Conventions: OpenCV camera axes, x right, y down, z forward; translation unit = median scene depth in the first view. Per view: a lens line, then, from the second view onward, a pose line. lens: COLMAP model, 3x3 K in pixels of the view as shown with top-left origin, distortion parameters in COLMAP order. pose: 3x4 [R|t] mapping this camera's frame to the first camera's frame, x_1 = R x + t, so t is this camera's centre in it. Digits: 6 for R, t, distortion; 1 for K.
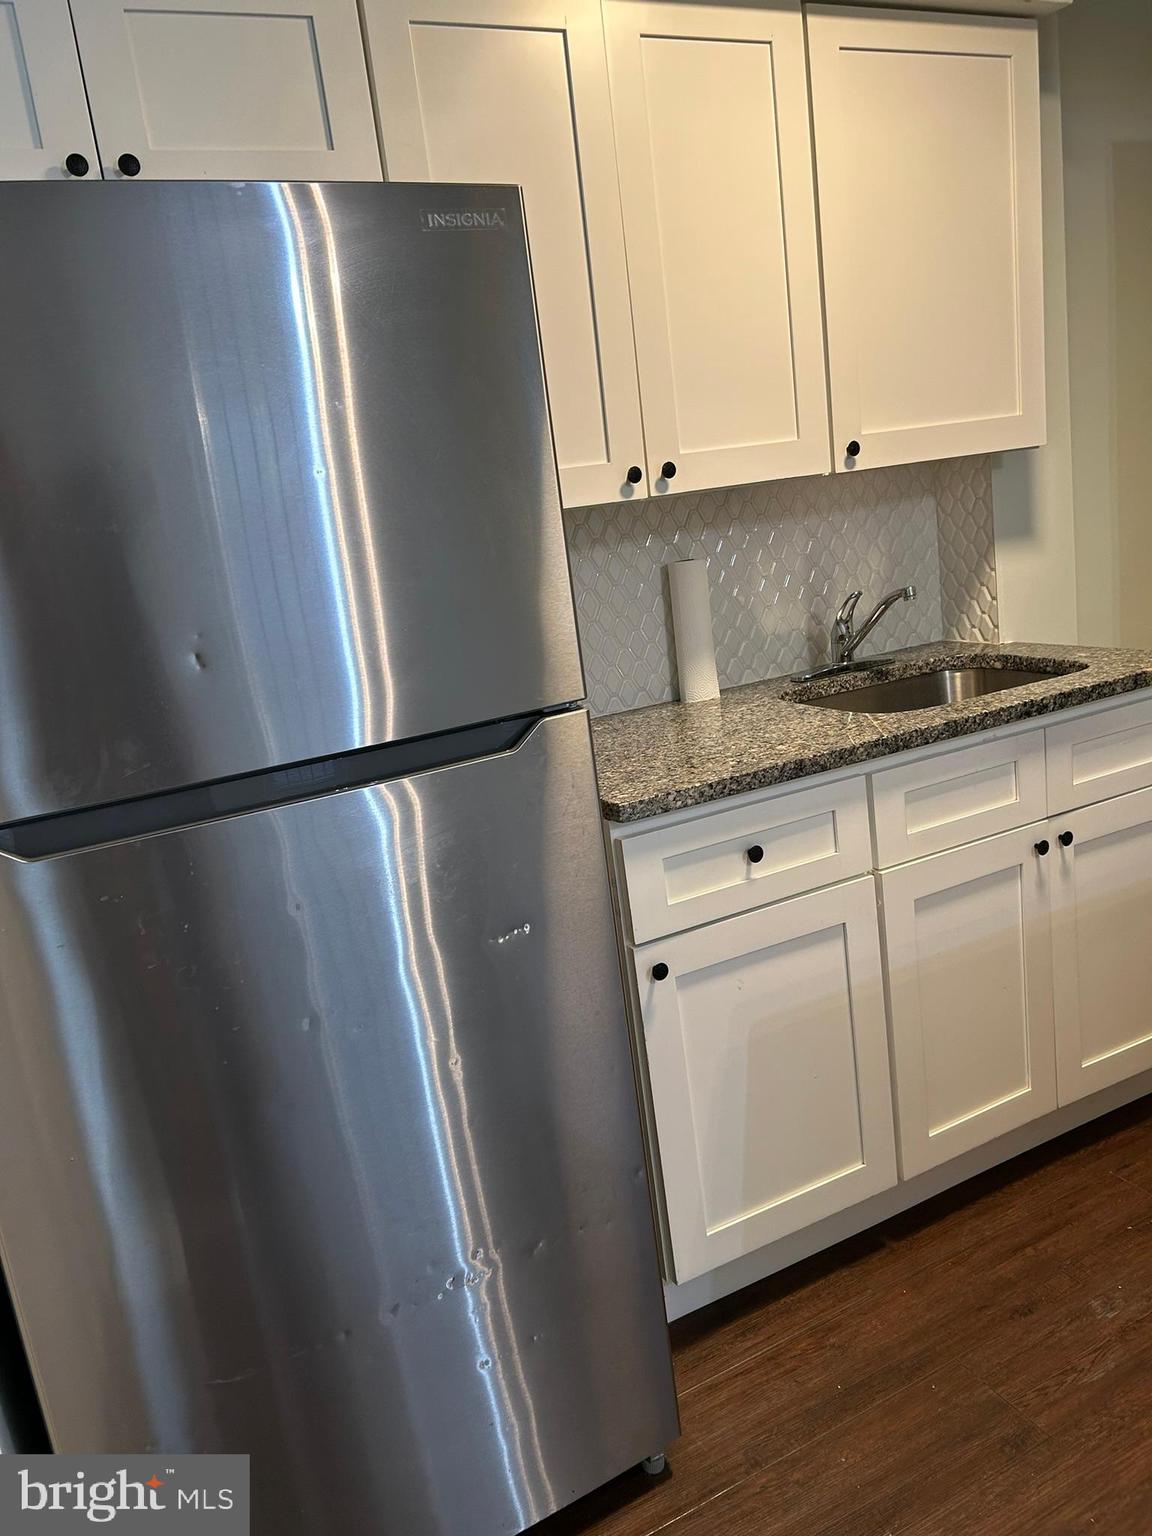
lens RADIAL K [[1165.4, 0, 574.1], [0, 1165.4, 767.9], [0, 0, 1]] dist [0.005380, -0.007838]
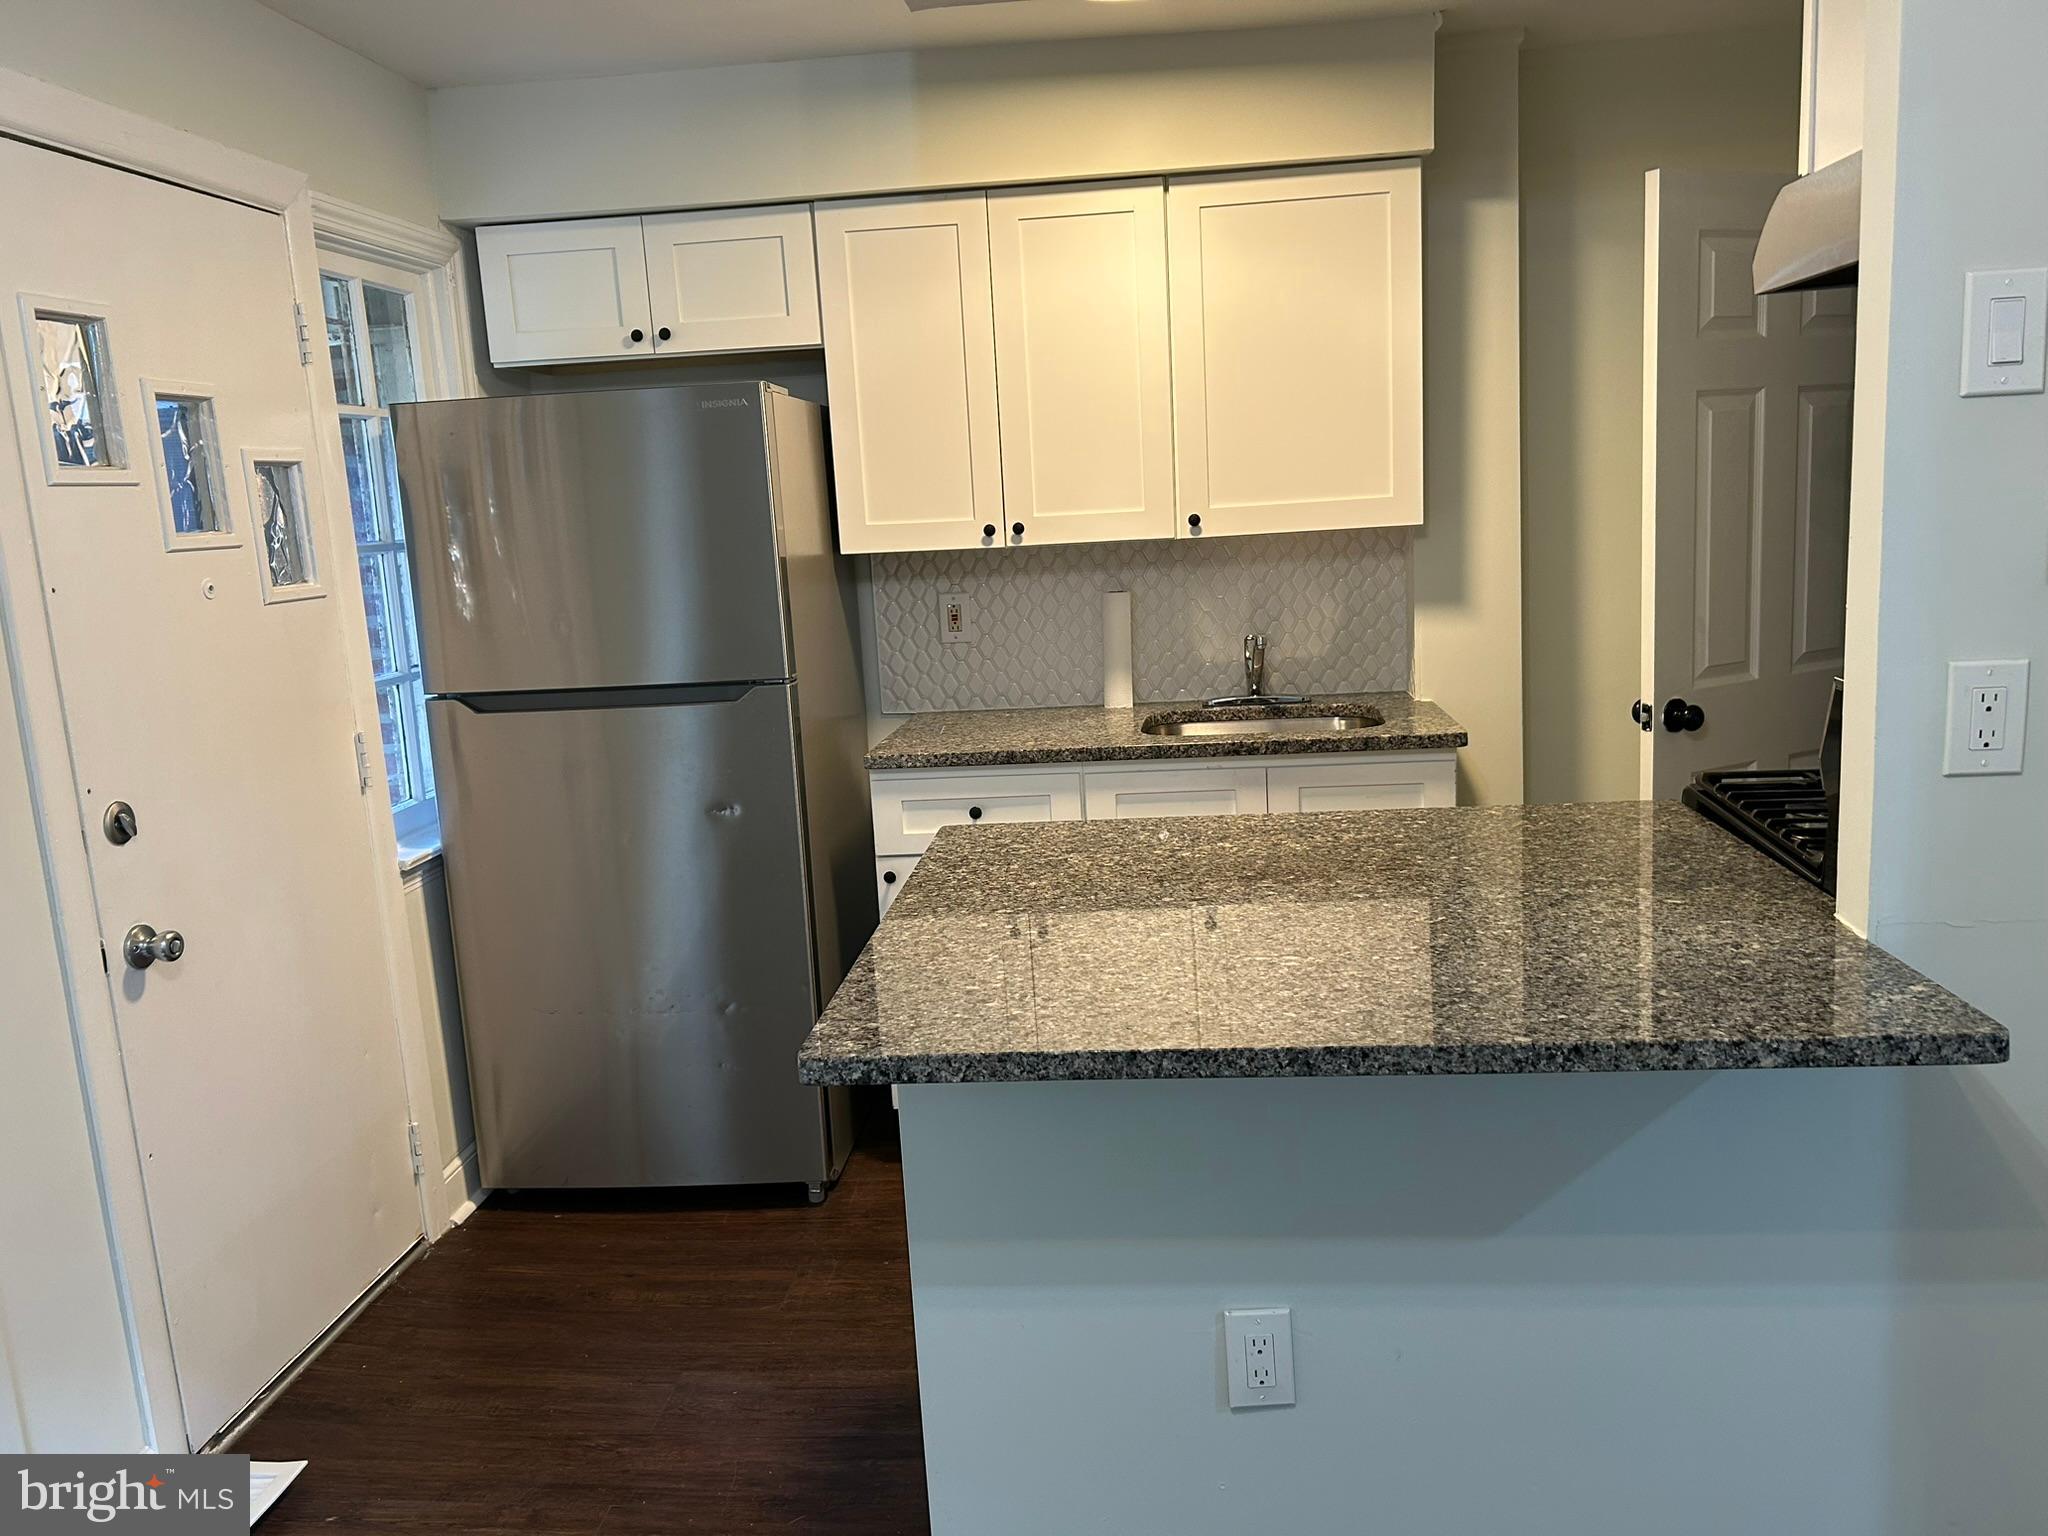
lens RADIAL K [[1553.9, 0, 1025.7], [0, 1553.9, 761.7], [0, 0, 1]] dist [0.005380, -0.007838]
pose [[0.851369, 0.167786, -0.497009, 1.014300], [-0.167320, 0.984836, 0.045855, -0.074237], [0.497166, 0.044120, 0.866533, -0.528703]]
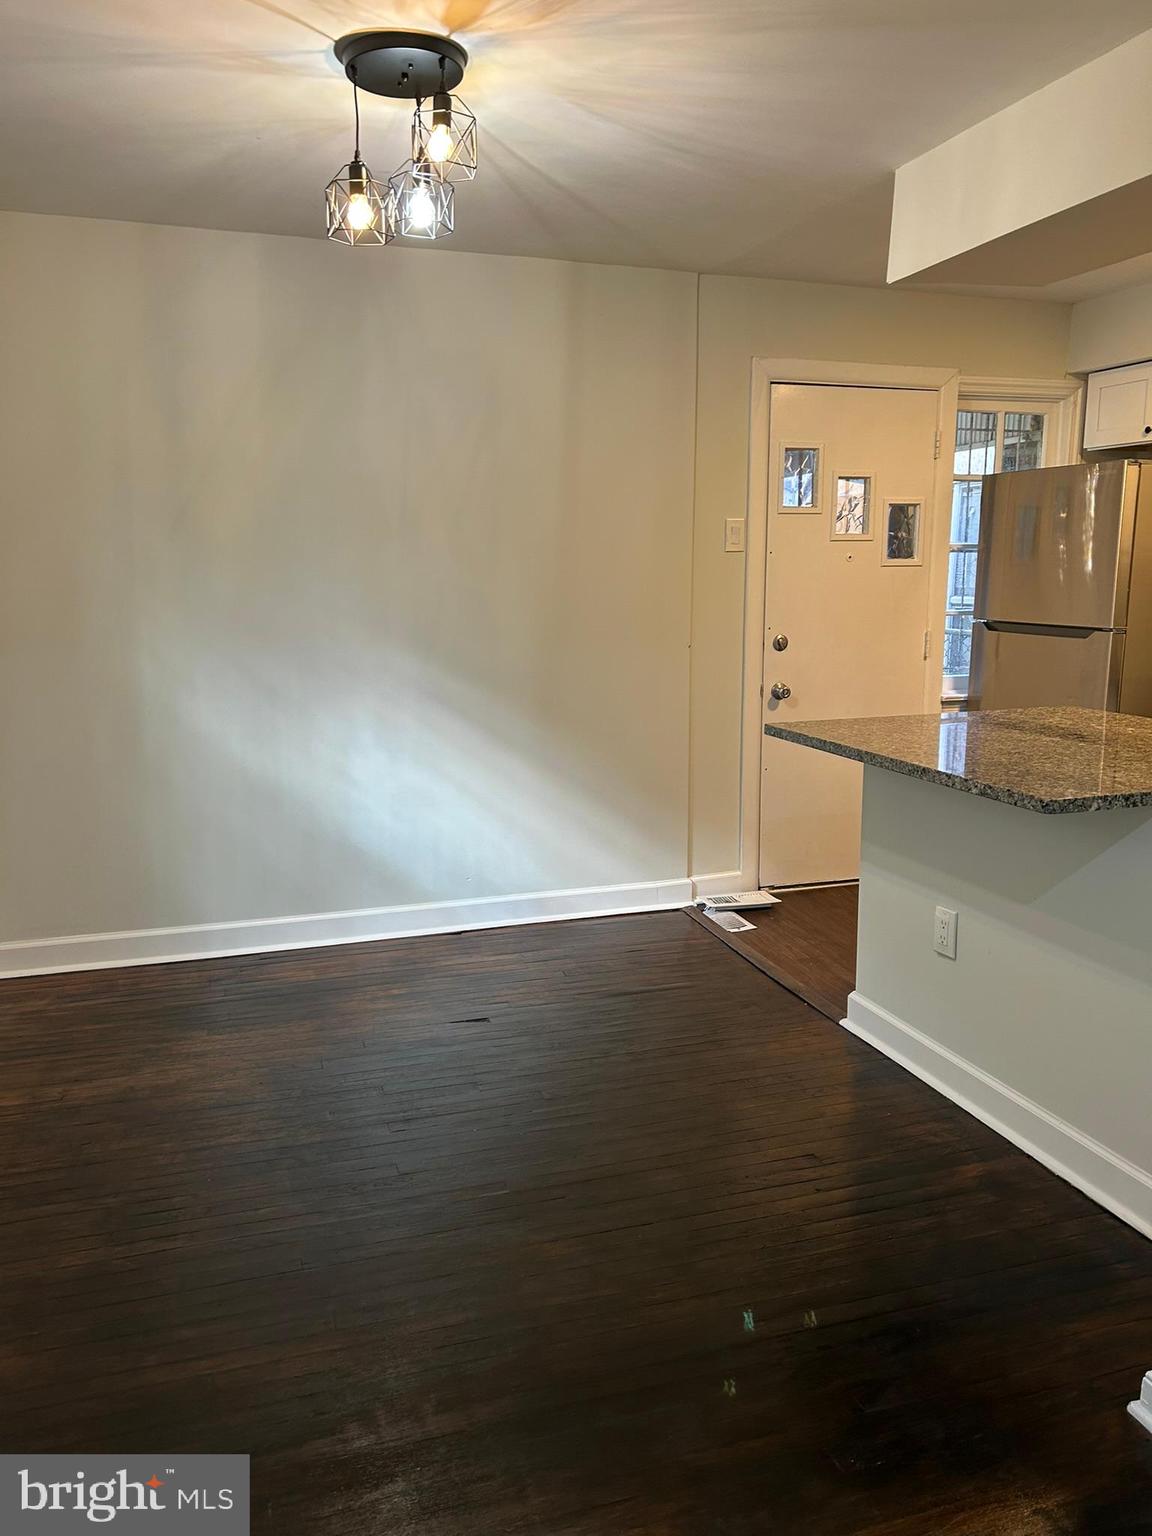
lens RADIAL K [[1165.4, 0, 575.8], [0, 1165.4, 771.5], [0, 0, 1]] dist [0.005380, -0.007838]
pose [[-0.133092, 0.300669, -0.944396, 2.198202], [-0.194590, 0.926400, 0.322363, -0.295488], [0.971813, 0.226674, -0.064789, -0.029471]]
